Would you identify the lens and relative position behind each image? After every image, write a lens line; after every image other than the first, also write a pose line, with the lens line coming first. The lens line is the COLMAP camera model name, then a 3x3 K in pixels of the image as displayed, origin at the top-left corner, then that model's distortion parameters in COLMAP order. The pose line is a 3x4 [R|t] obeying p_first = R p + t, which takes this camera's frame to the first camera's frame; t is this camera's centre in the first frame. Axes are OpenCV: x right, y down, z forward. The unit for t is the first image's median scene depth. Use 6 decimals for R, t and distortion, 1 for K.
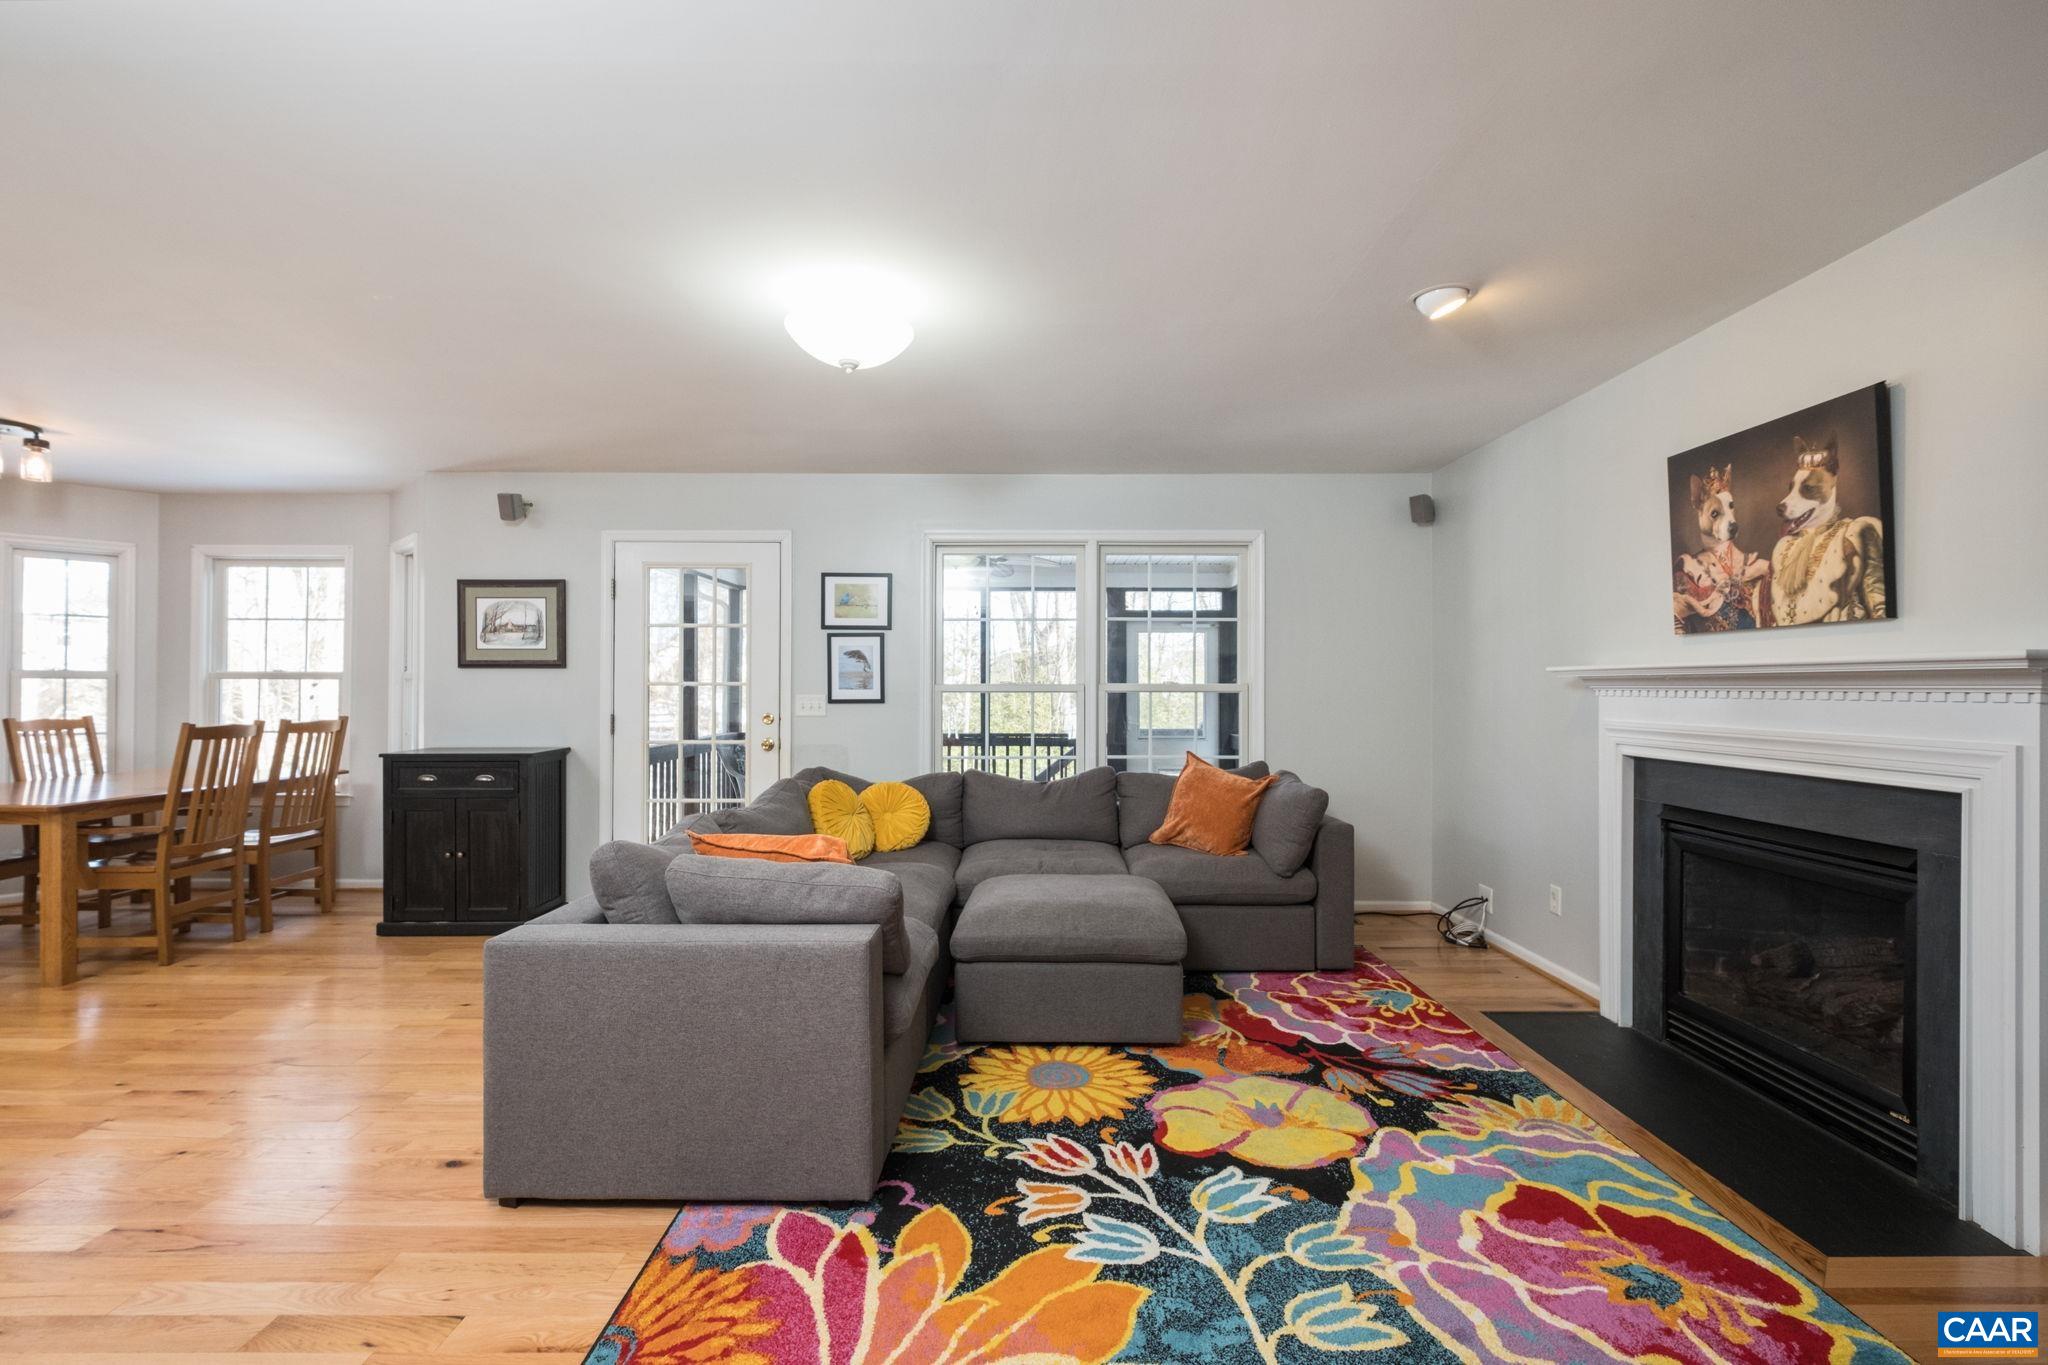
lens RADIAL K [[909.1, 0, 1006.6], [0, 909.1, 673.2], [0, 0, 1]] dist [0.004297, -0.000526]
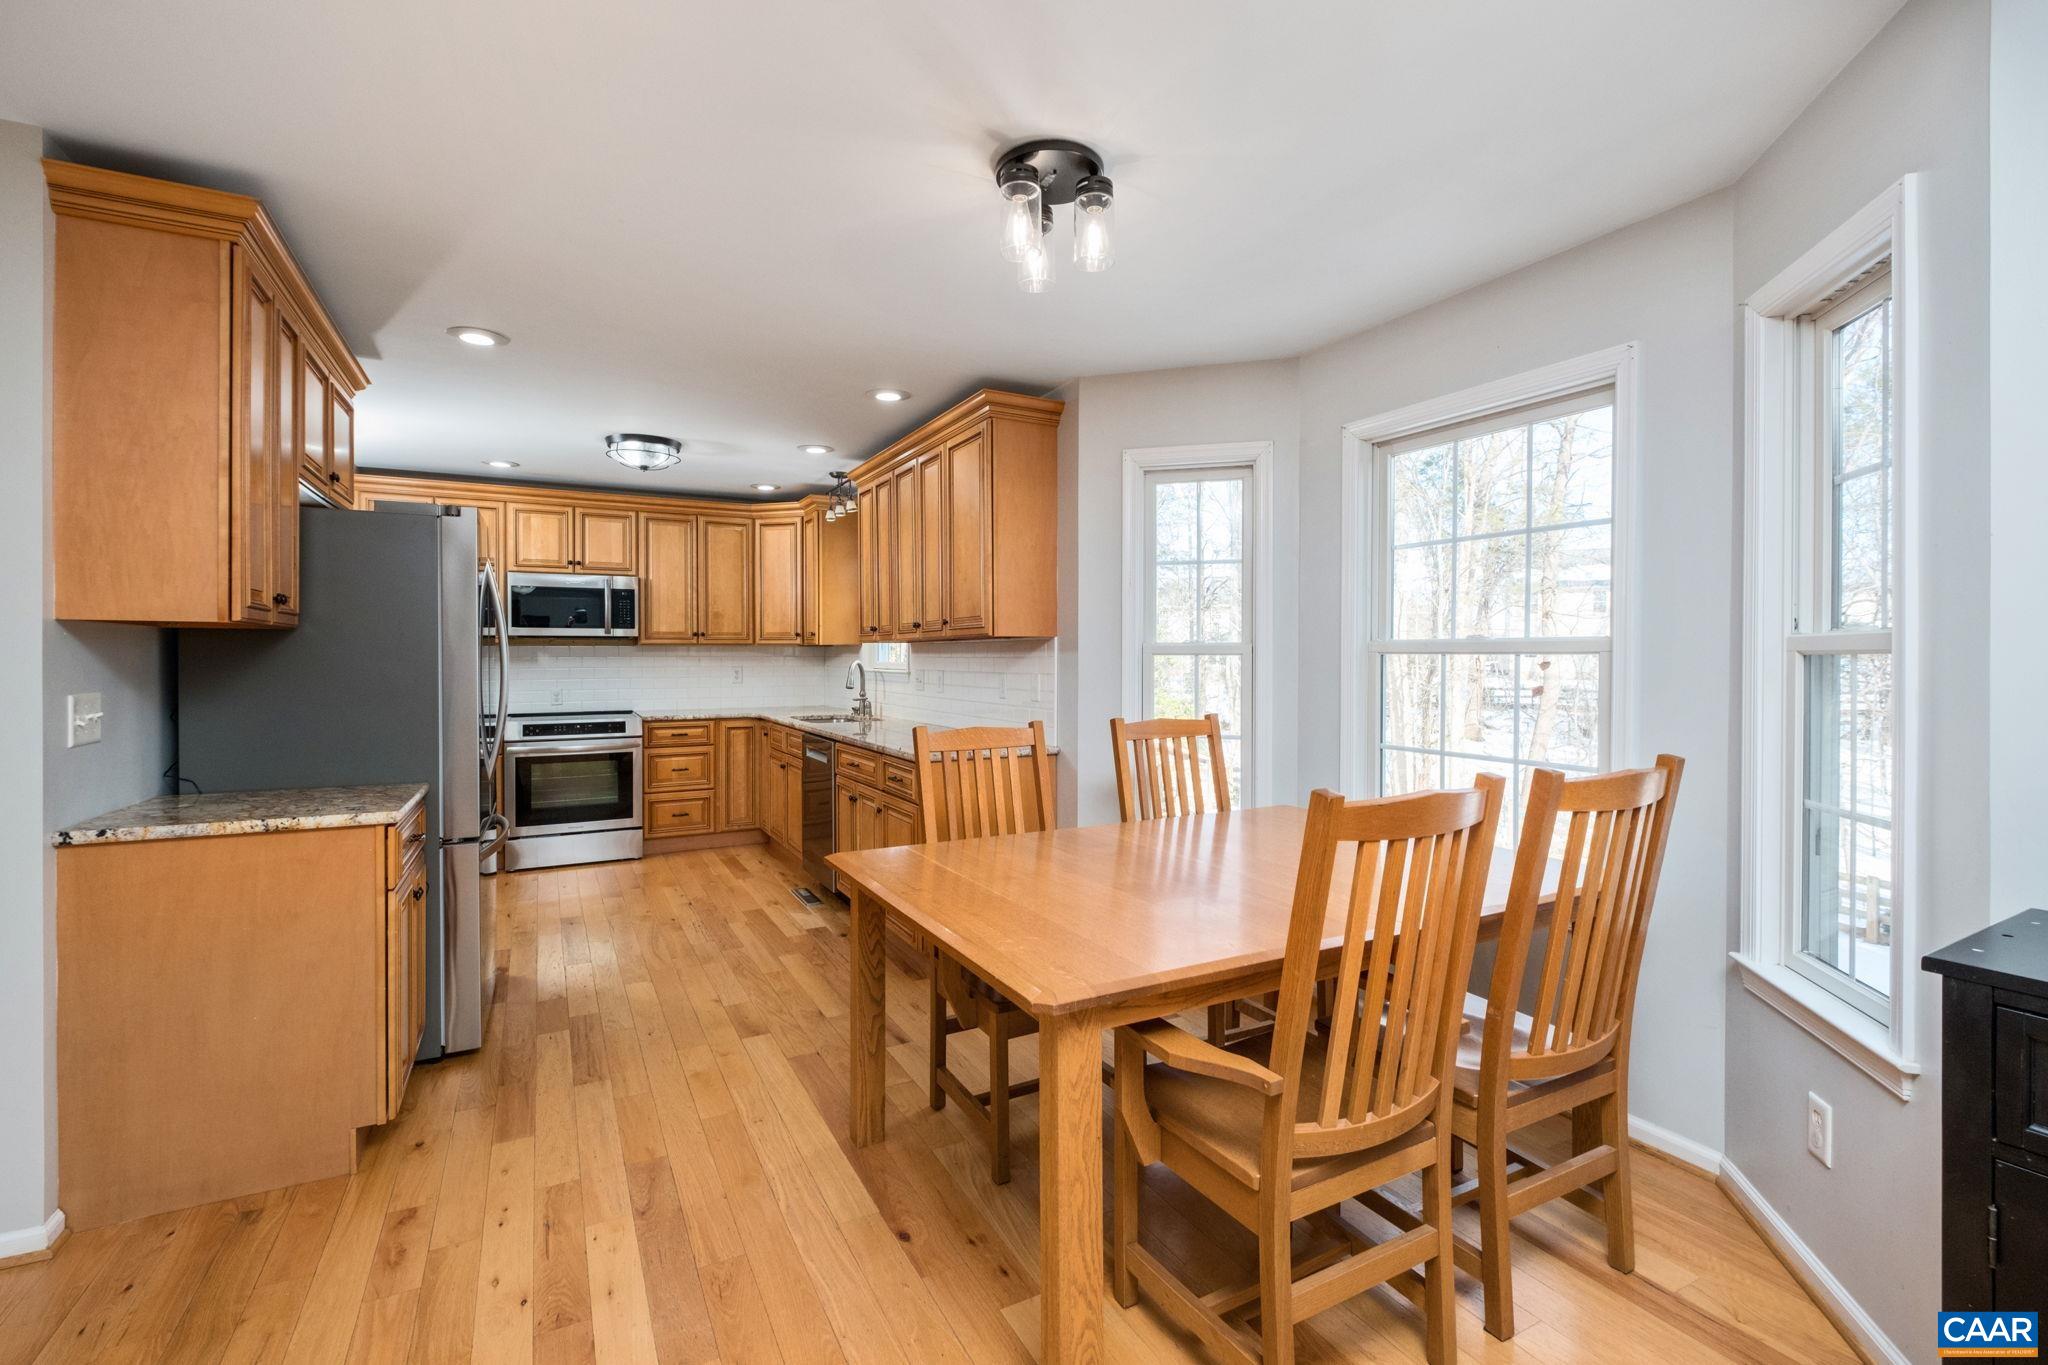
lens RADIAL K [[909.1, 0, 1020.4], [0, 909.1, 662.6], [0, 0, 1]] dist [0.004297, -0.000526]
pose [[0.471684, 0.001507, -0.881767, -0.524507], [0.013821, 0.999863, 0.009101, 0.002689], [0.881660, -0.016479, 0.471598, 0.596342]]
